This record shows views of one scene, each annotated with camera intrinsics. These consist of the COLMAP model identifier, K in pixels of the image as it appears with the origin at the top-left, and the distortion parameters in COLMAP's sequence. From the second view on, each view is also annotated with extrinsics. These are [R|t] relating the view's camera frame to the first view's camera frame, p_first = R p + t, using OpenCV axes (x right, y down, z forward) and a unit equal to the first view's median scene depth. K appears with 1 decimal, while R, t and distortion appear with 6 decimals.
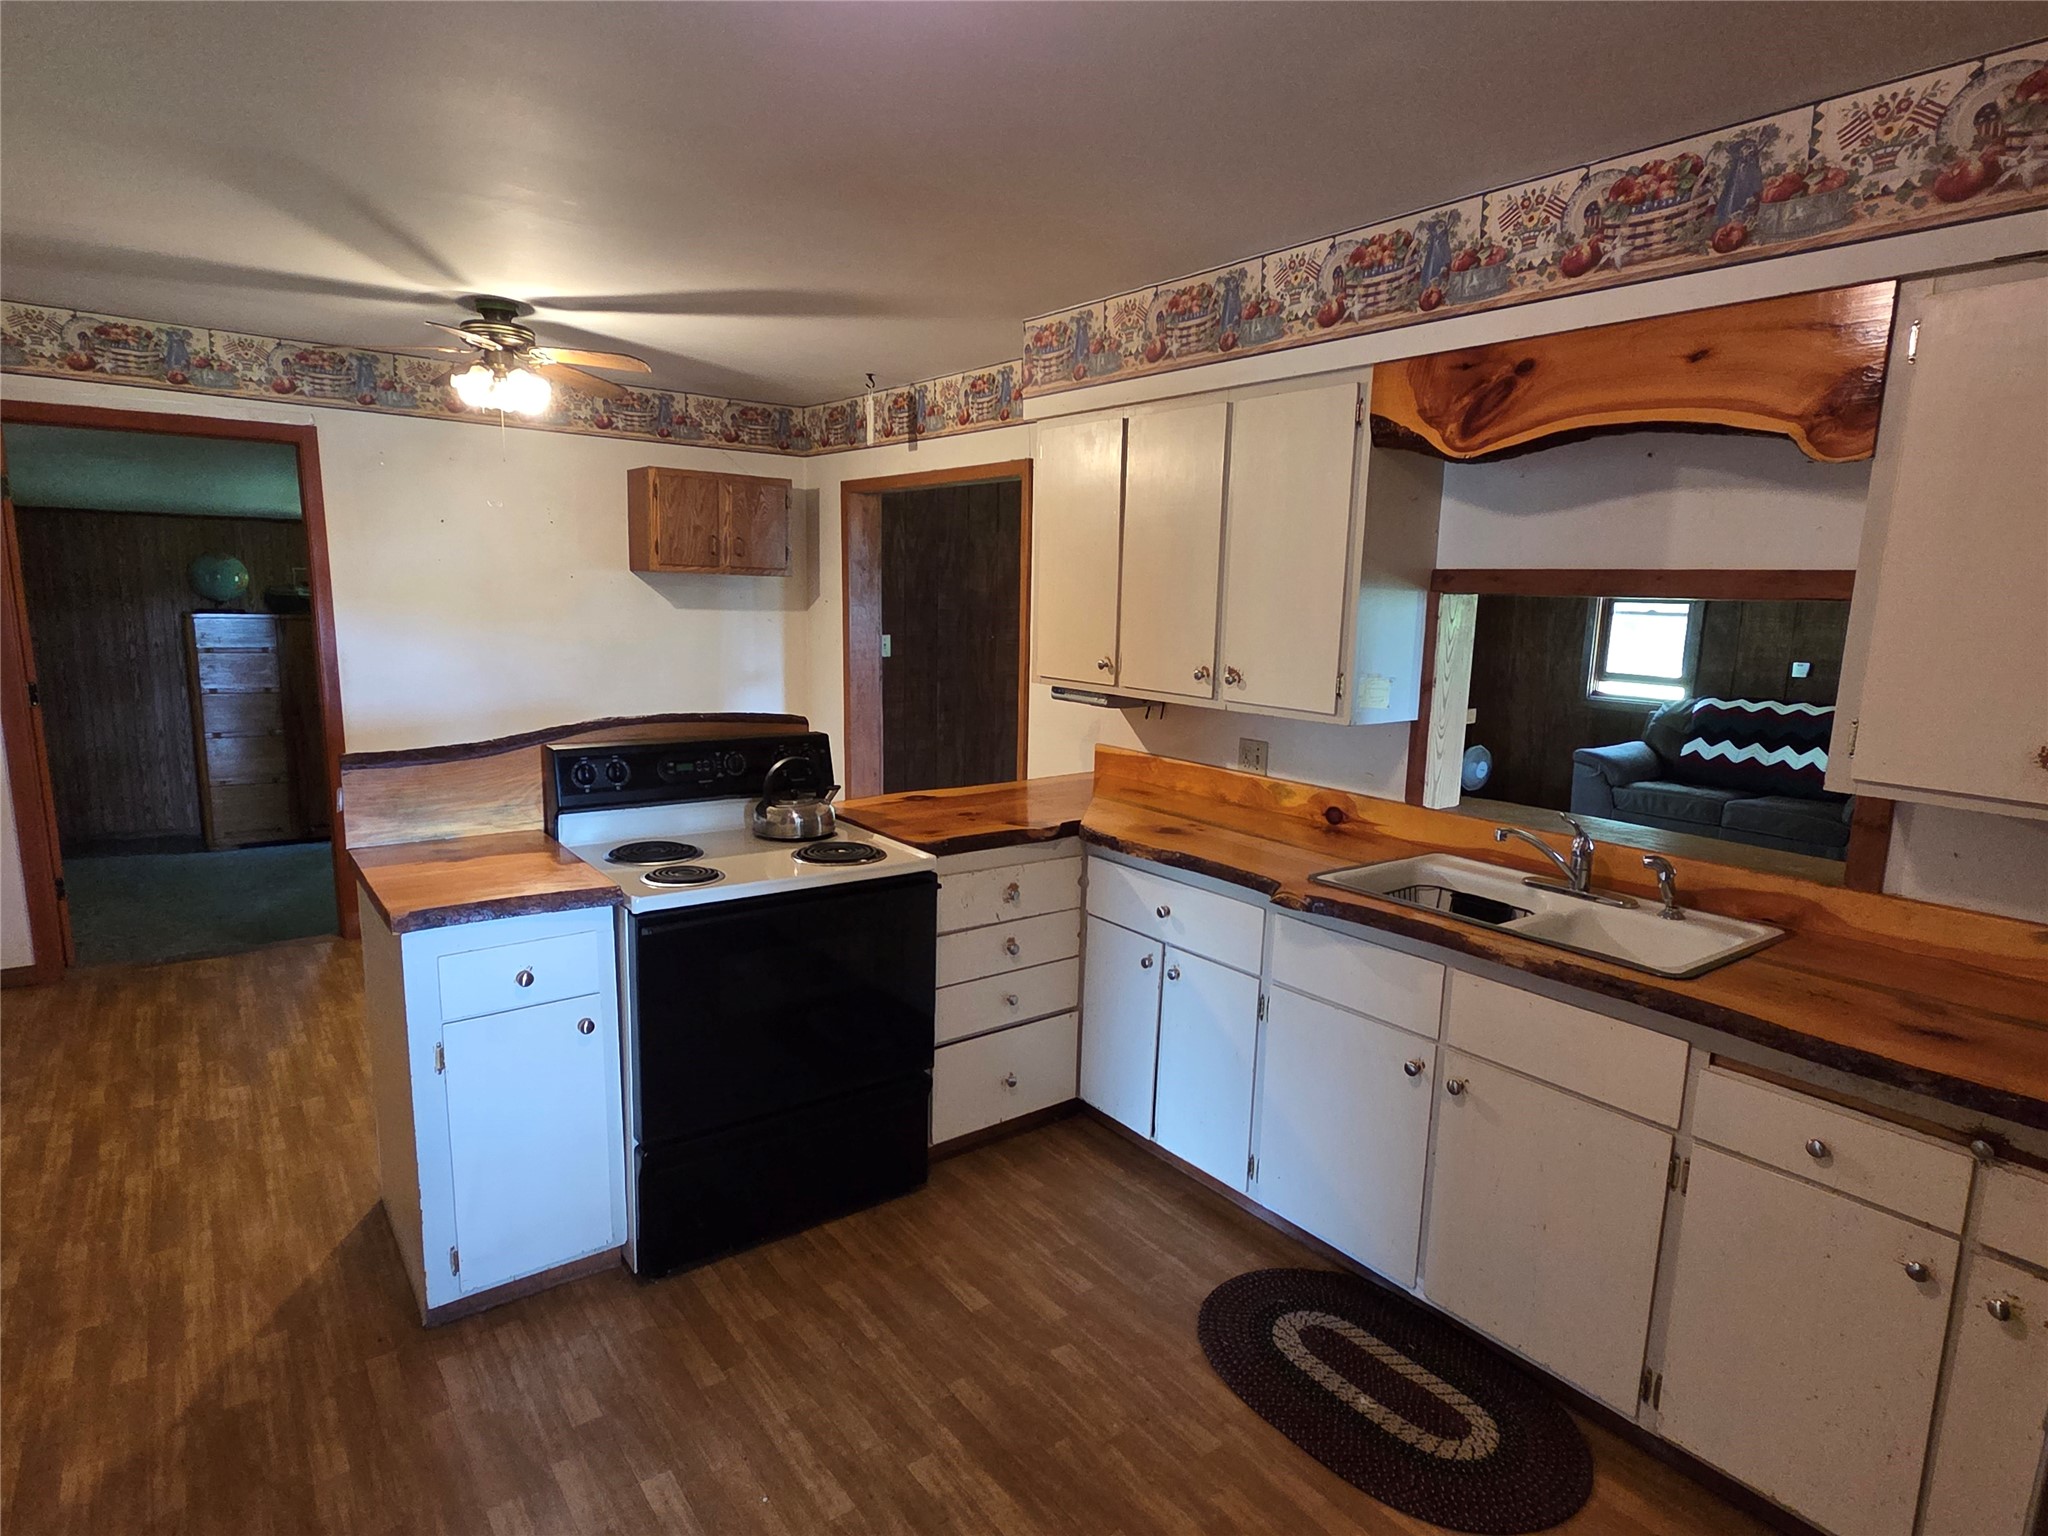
lens RADIAL K [[1112.7, 0, 1005.6], [0, 1112.7, 779.3], [0, 0, 1]] dist [0.008581, -0.001251]
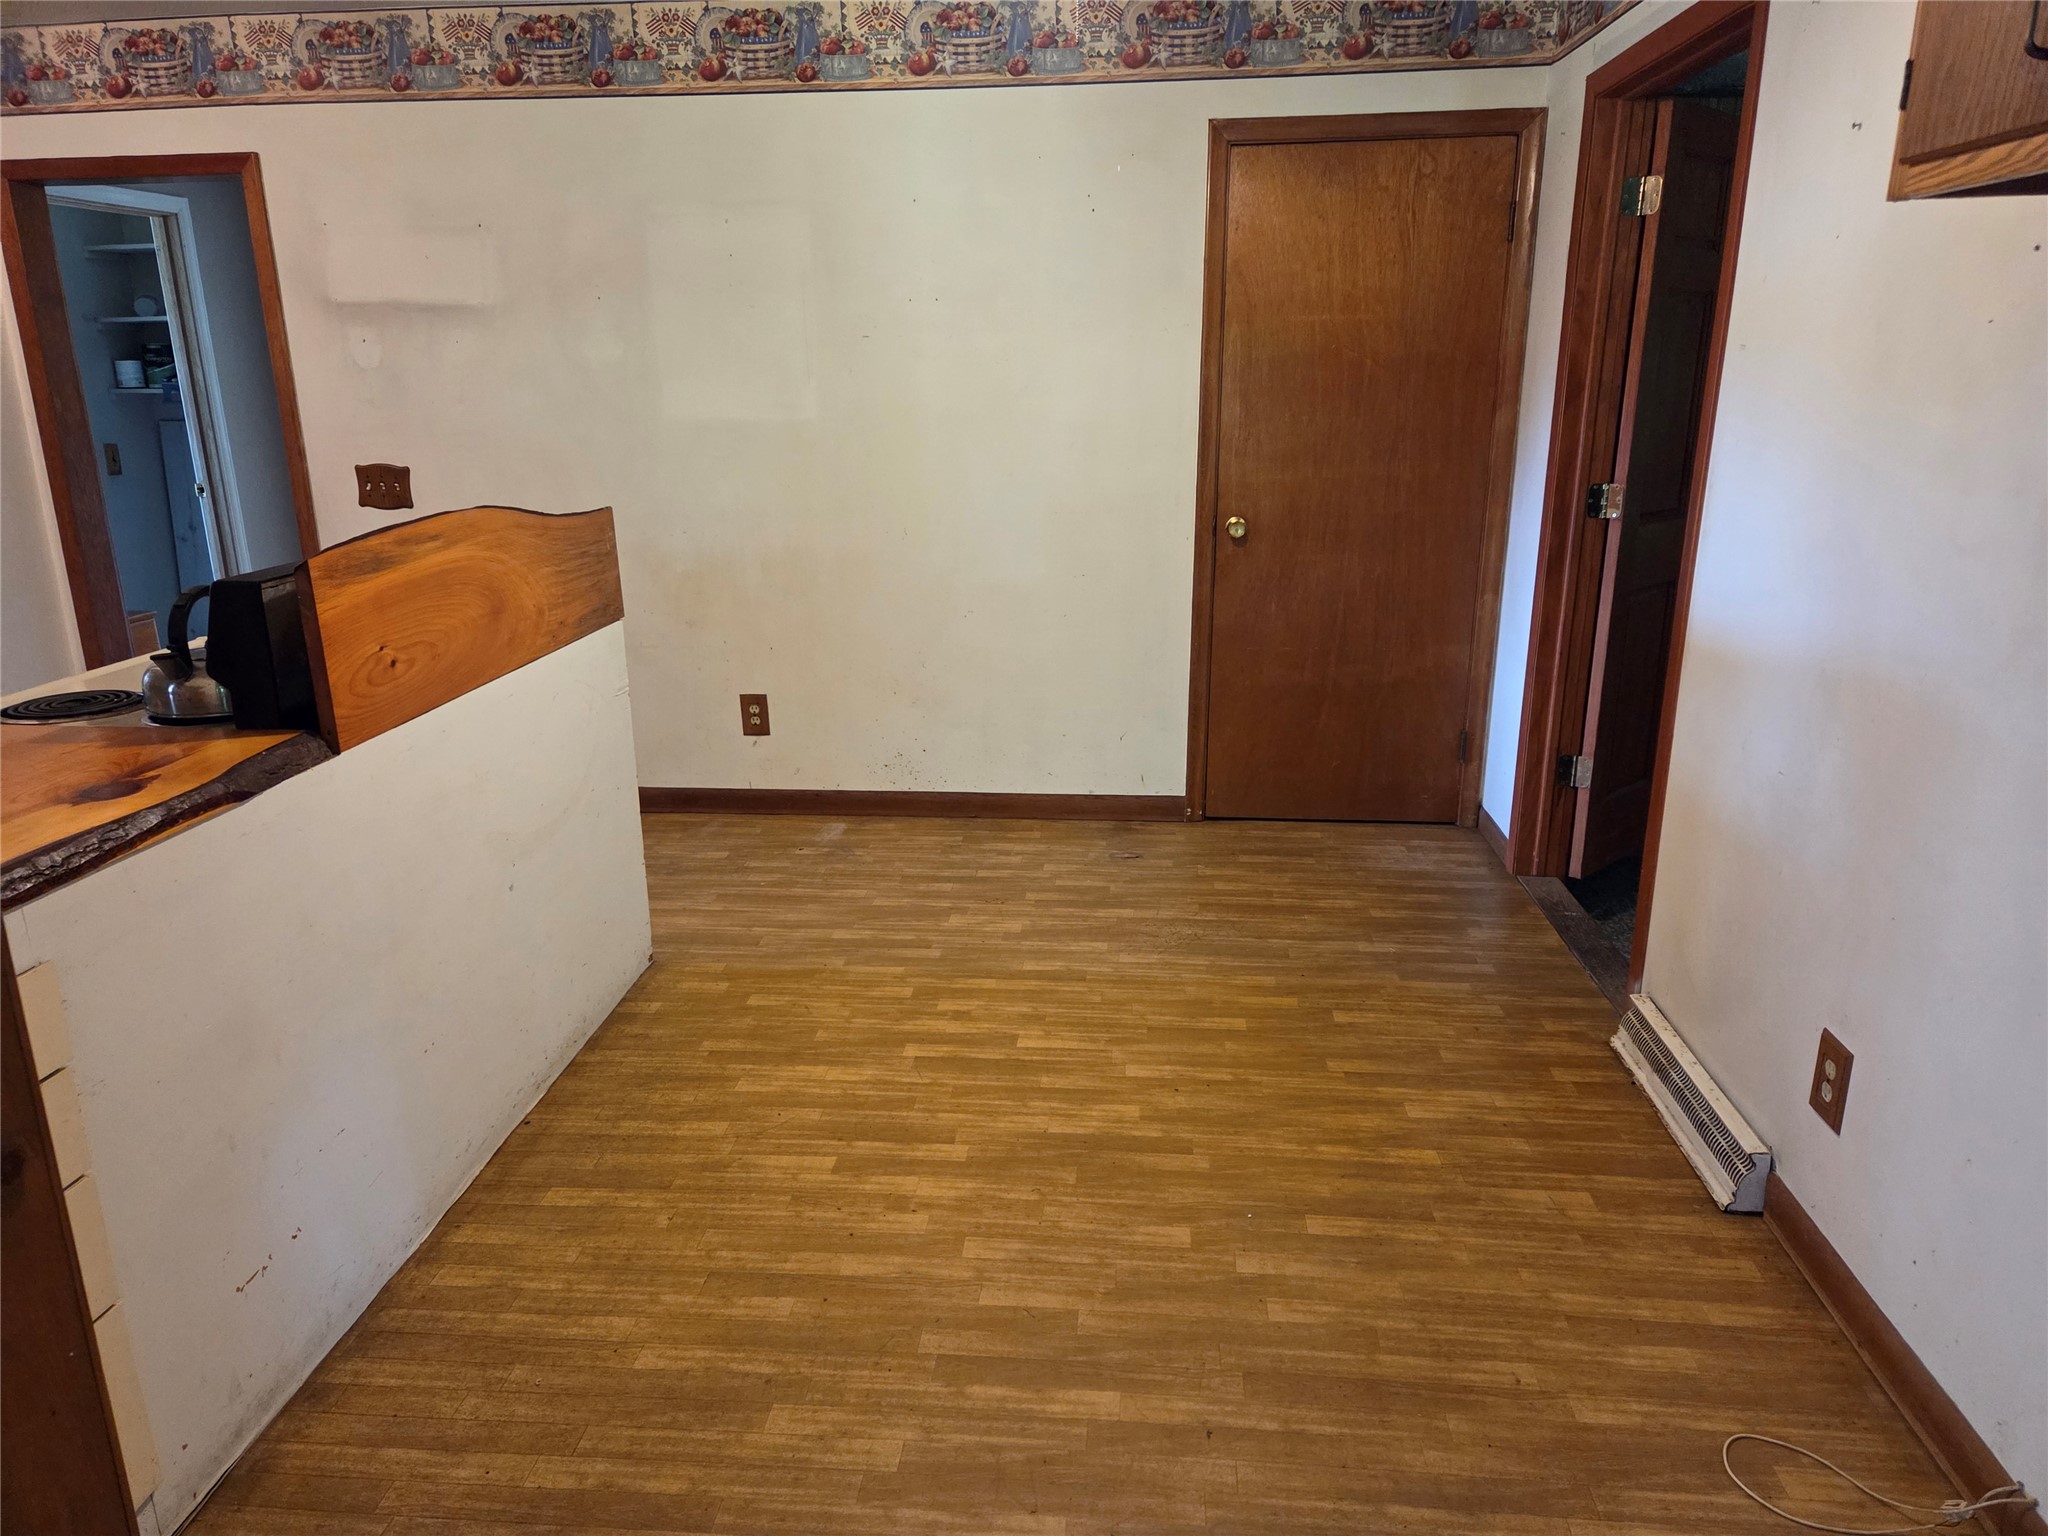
lens RADIAL K [[1369.1, 0, 1025.9], [0, 1369.1, 772.0], [0, 0, 1]] dist [0.029715, -0.001001]
pose [[-0.668472, 0.186000, -0.720103, 0.068583], [-0.135097, 0.921749, 0.363495, -0.250876], [0.731364, 0.340270, -0.591035, 1.747582]]
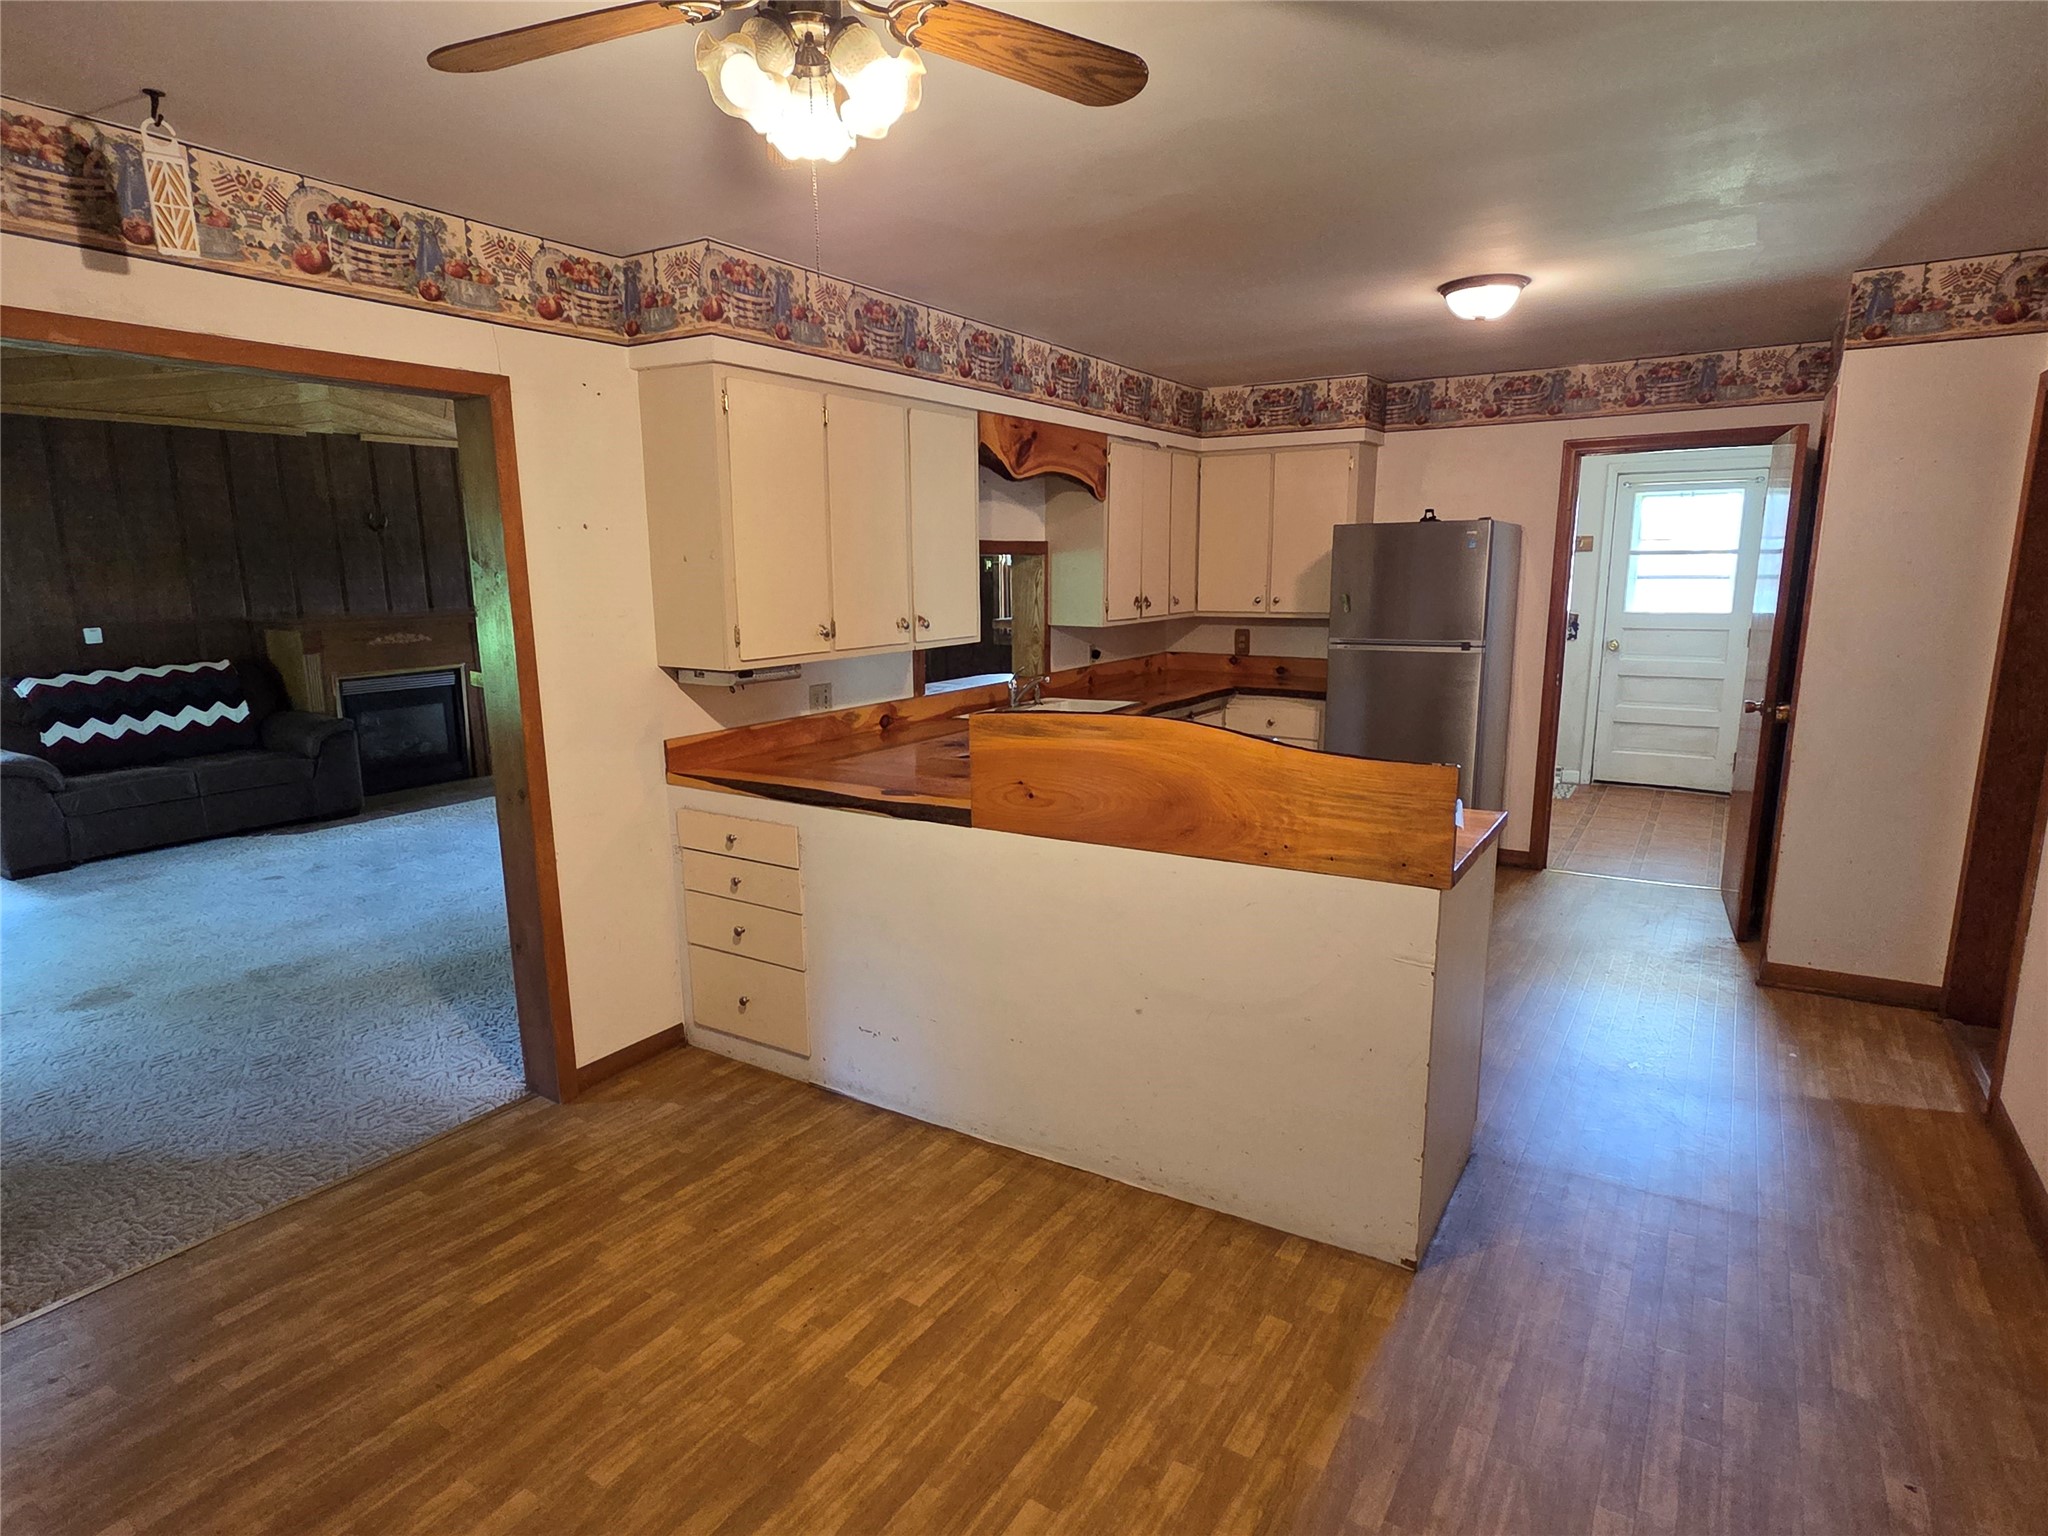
lens RADIAL K [[1112.7, 0, 1008.6], [0, 1112.7, 767.1], [0, 0, 1]] dist [0.008581, -0.001251]
pose [[-0.346314, -0.191397, 0.918386, -1.056705], [0.165043, 0.951267, 0.260485, -0.253218], [-0.923486, 0.241783, -0.297848, 1.332685]]
